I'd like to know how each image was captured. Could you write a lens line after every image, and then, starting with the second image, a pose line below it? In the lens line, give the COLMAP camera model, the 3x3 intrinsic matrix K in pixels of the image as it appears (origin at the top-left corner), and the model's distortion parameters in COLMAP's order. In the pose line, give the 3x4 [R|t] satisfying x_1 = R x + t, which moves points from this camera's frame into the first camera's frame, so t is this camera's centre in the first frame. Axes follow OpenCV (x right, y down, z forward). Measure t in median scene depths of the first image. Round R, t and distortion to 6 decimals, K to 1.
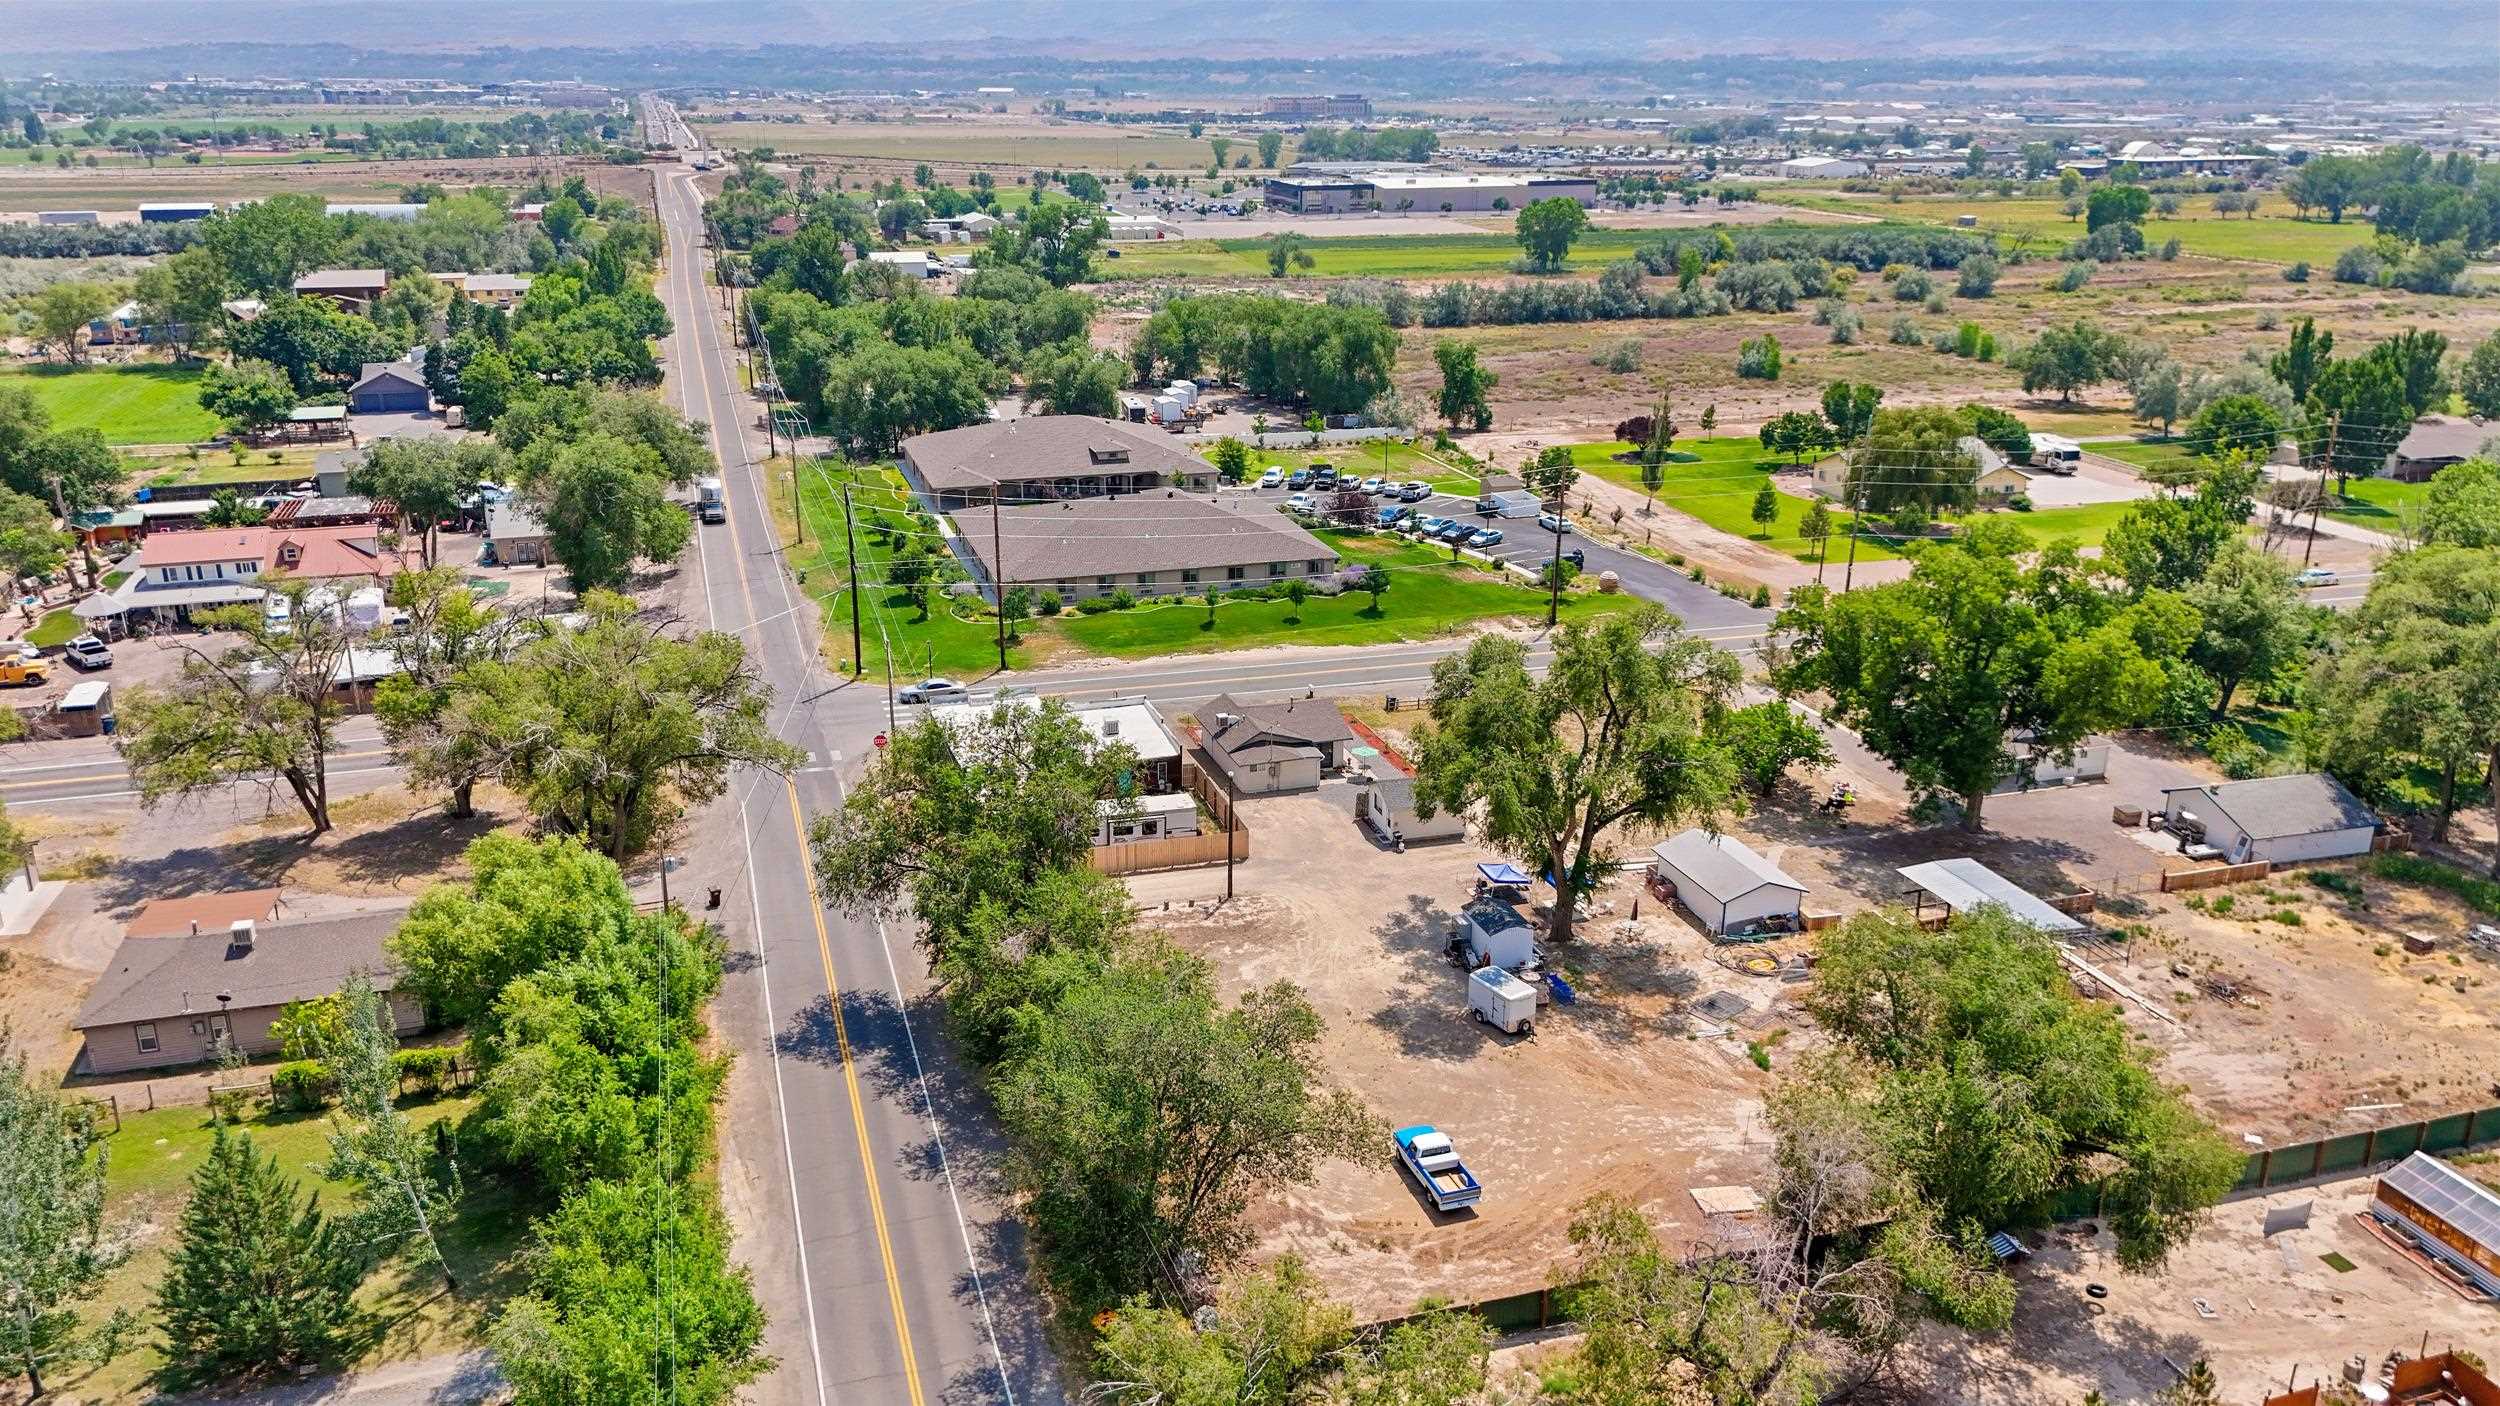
lens RADIAL K [[1830.1, 0, 1250.0], [0, 1830.1, 703.0], [0, 0, 1]] dist [0.077588, -0.002131]
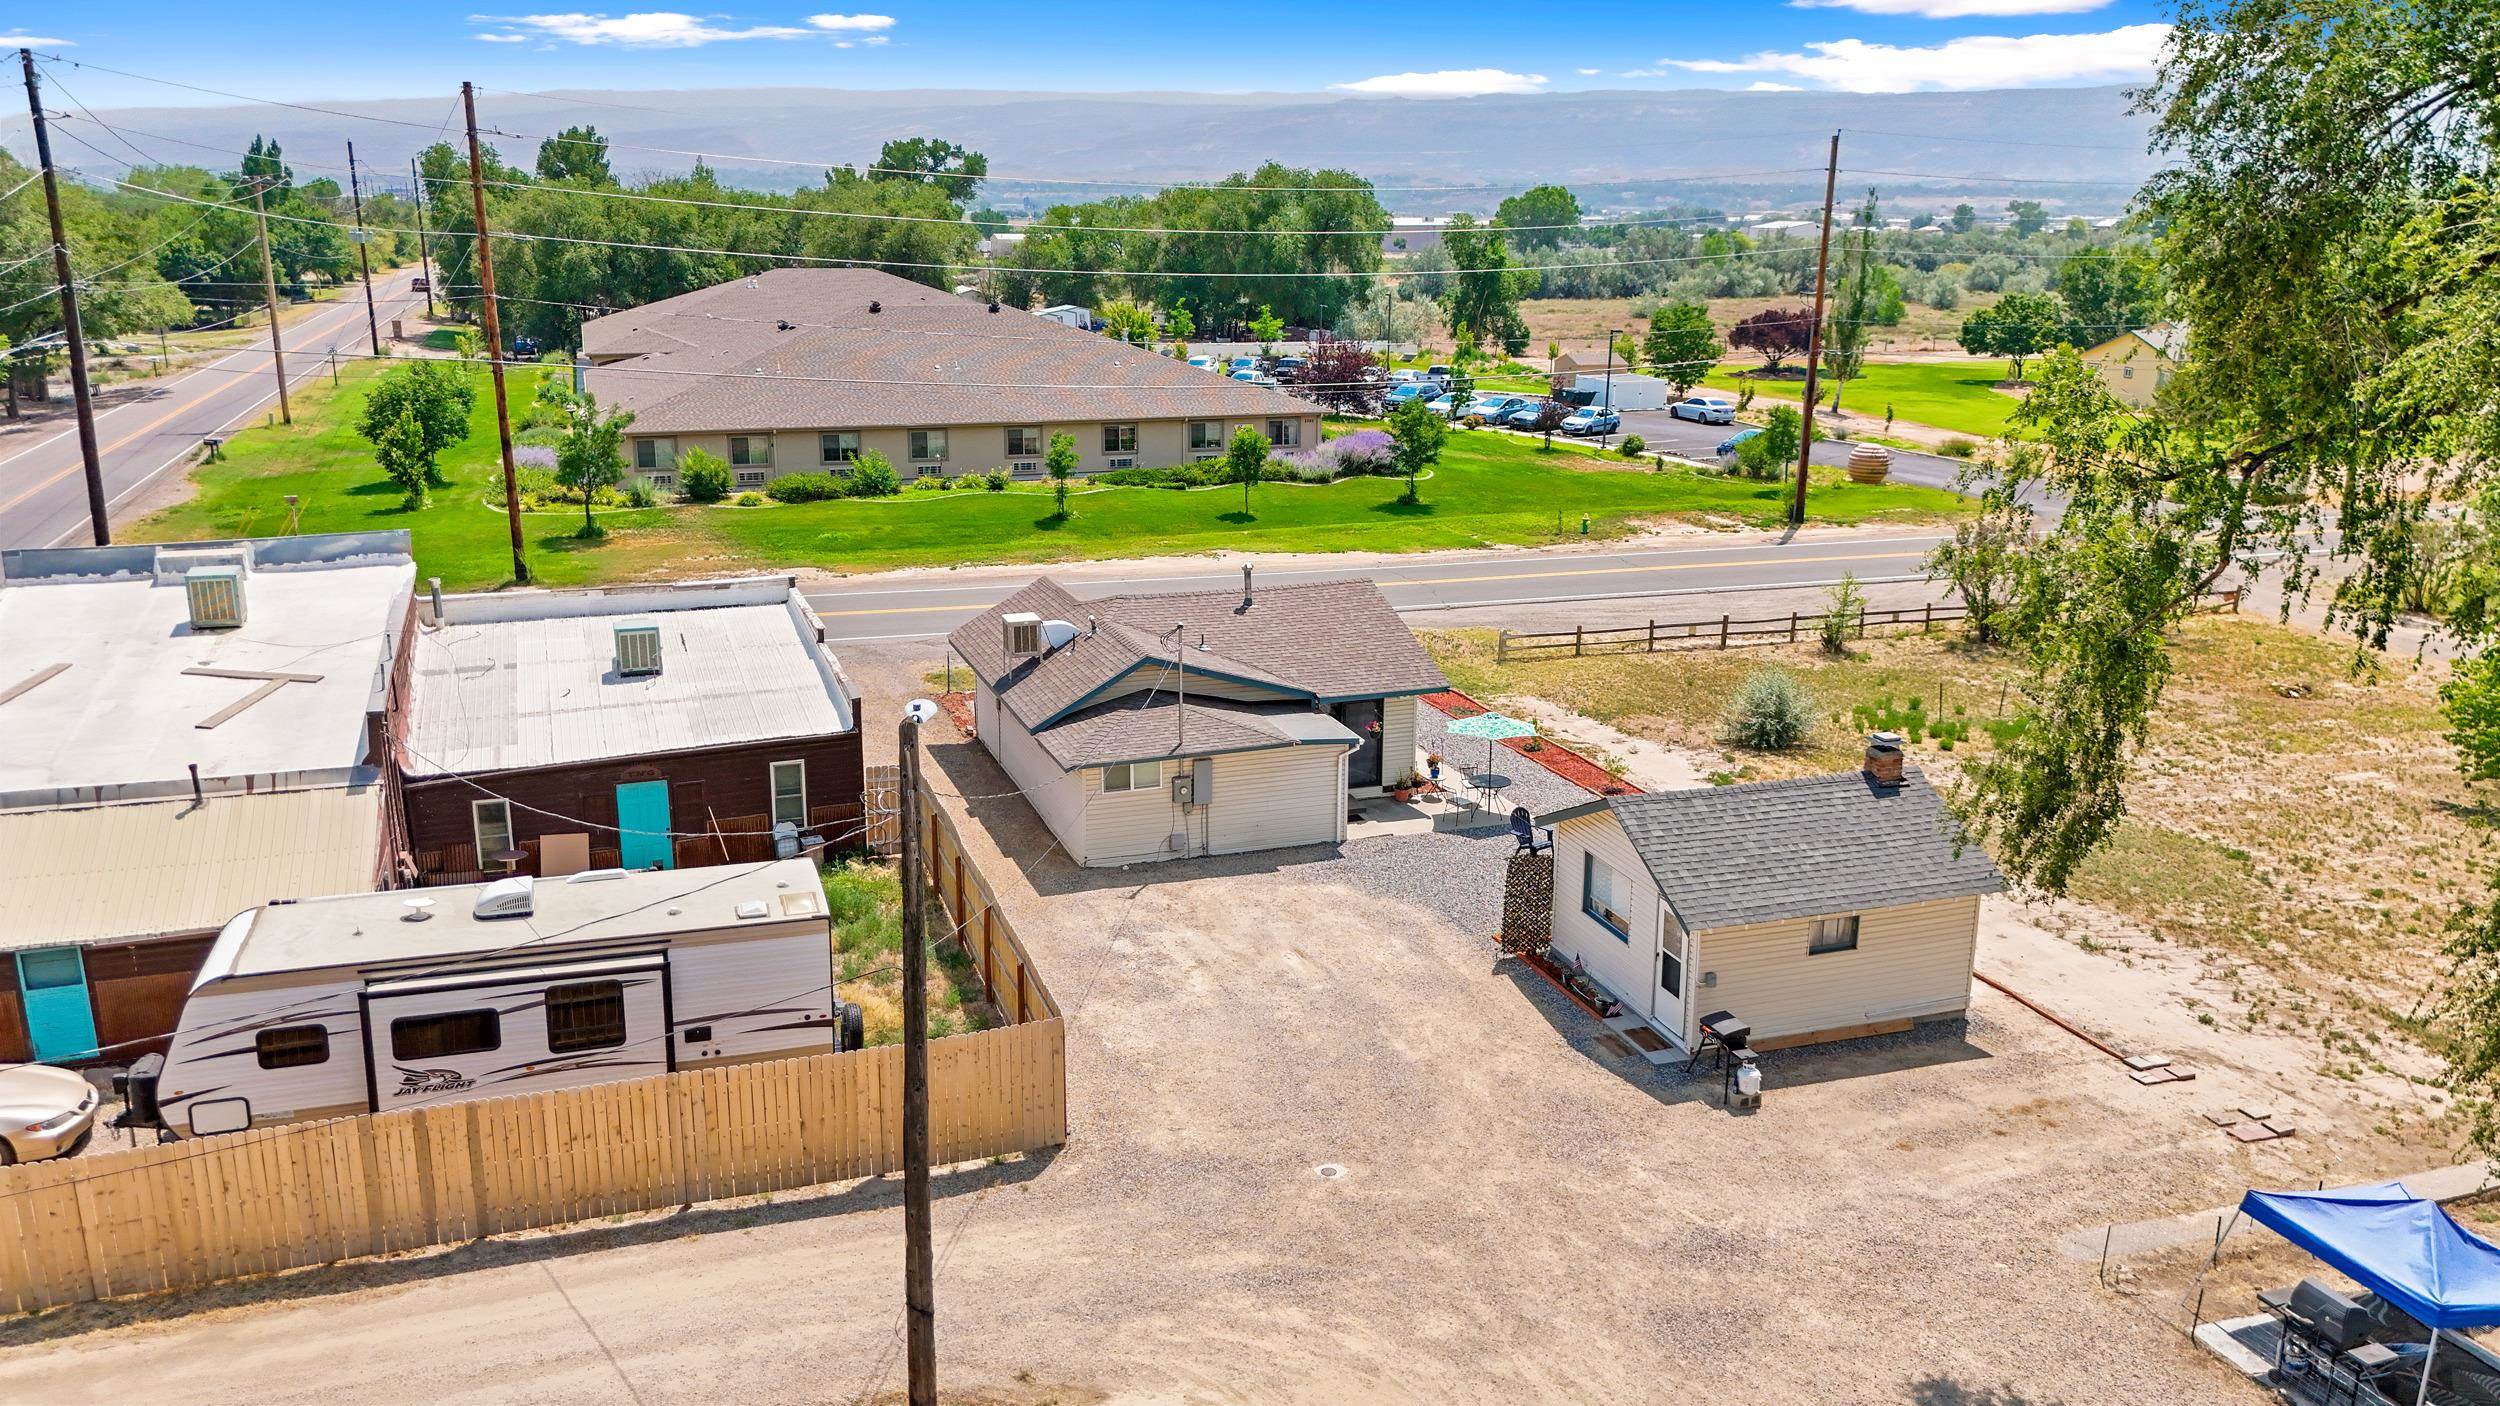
lens RADIAL K [[1830.1, 0, 1250.0], [0, 1830.1, 703.0], [0, 0, 1]] dist [0.077588, -0.002131]
pose [[0.999356, -0.005804, 0.035402, 0.012047], [0.008136, 0.997781, -0.066081, 0.041495], [-0.034940, 0.066326, 0.997186, 0.690597]]
